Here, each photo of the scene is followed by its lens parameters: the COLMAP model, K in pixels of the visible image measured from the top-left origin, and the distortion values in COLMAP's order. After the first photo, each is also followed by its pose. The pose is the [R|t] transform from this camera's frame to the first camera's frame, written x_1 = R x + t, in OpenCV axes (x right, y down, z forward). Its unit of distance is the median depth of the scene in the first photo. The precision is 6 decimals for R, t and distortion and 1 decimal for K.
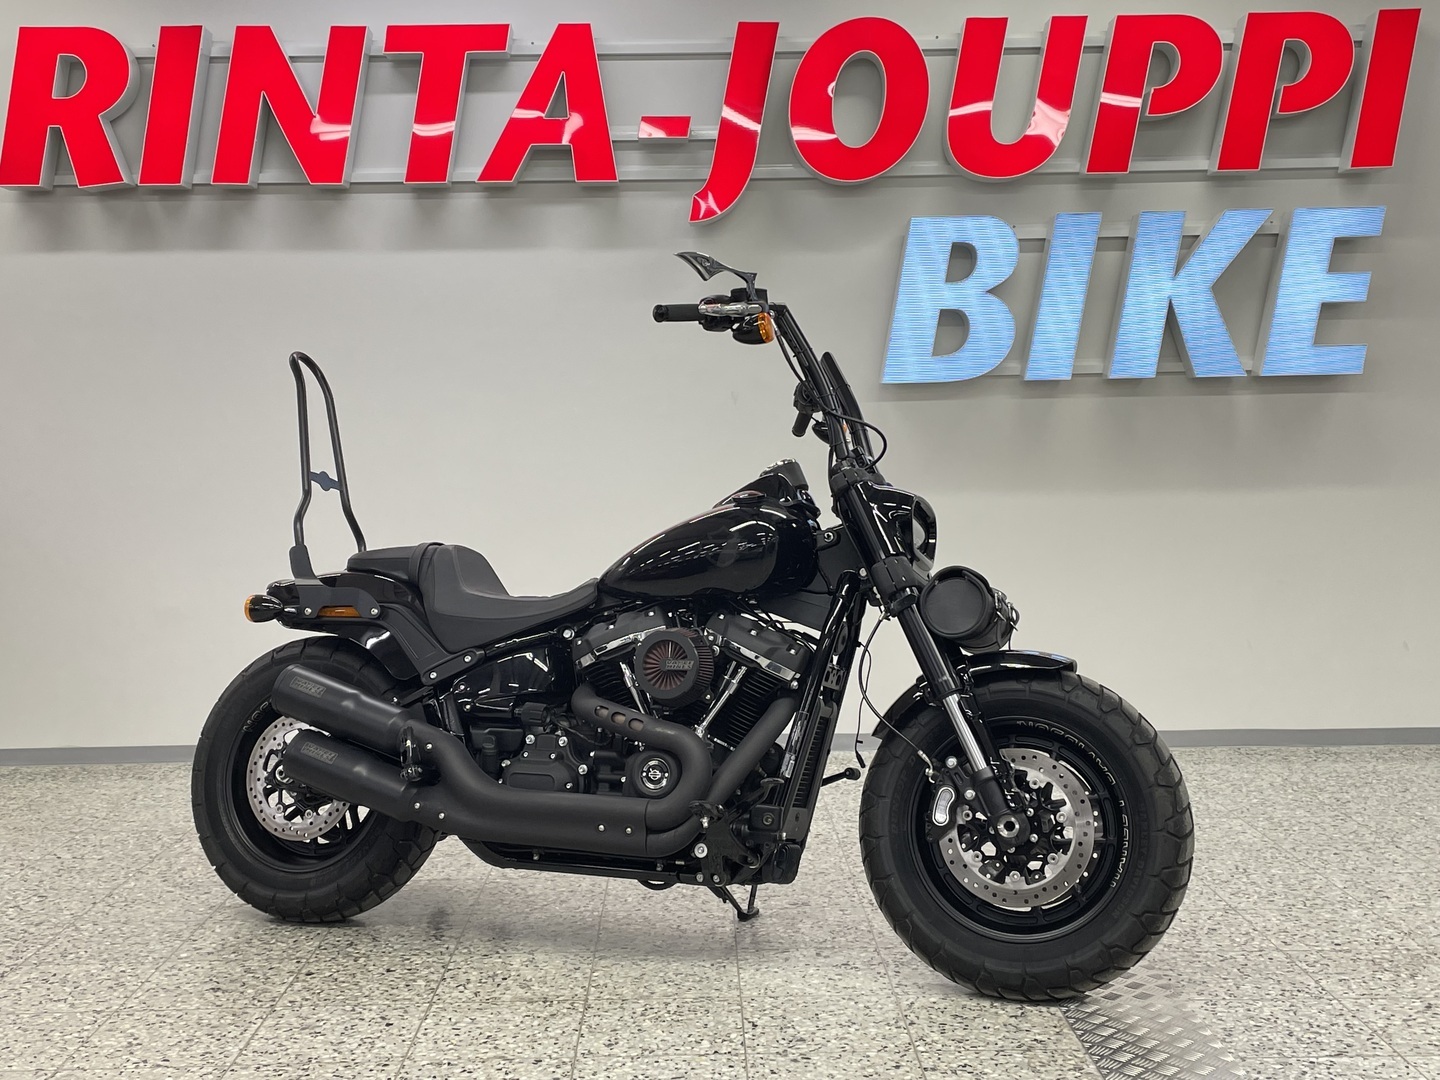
lens RADIAL K [[1703.2, 0, 733.2], [0, 1703.2, 518.0], [0, 0, 1]] dist [0.068894, 0.000000]
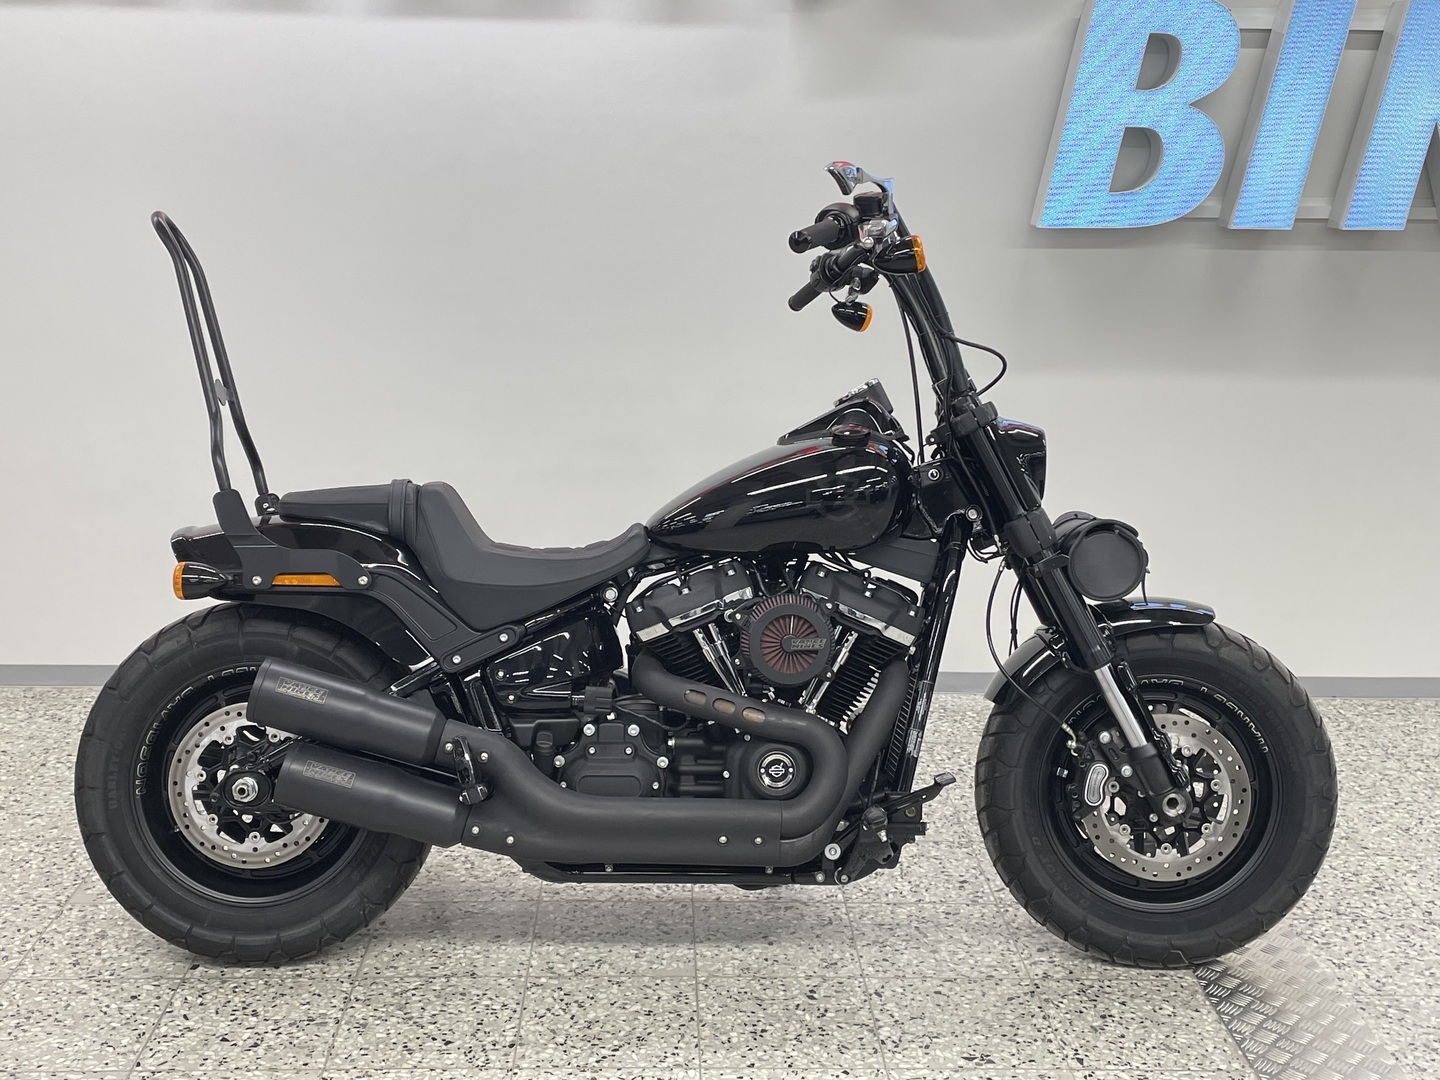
lens RADIAL K [[1703.2, 0, 730.6], [0, 1703.2, 528.5], [0, 0, 1]] dist [0.068894, 0.000000]
pose [[0.923054, -0.053437, 0.380942, -0.374812], [-0.013277, 0.985288, 0.170383, -0.109779], [-0.384442, -0.162331, 0.908764, 0.251798]]
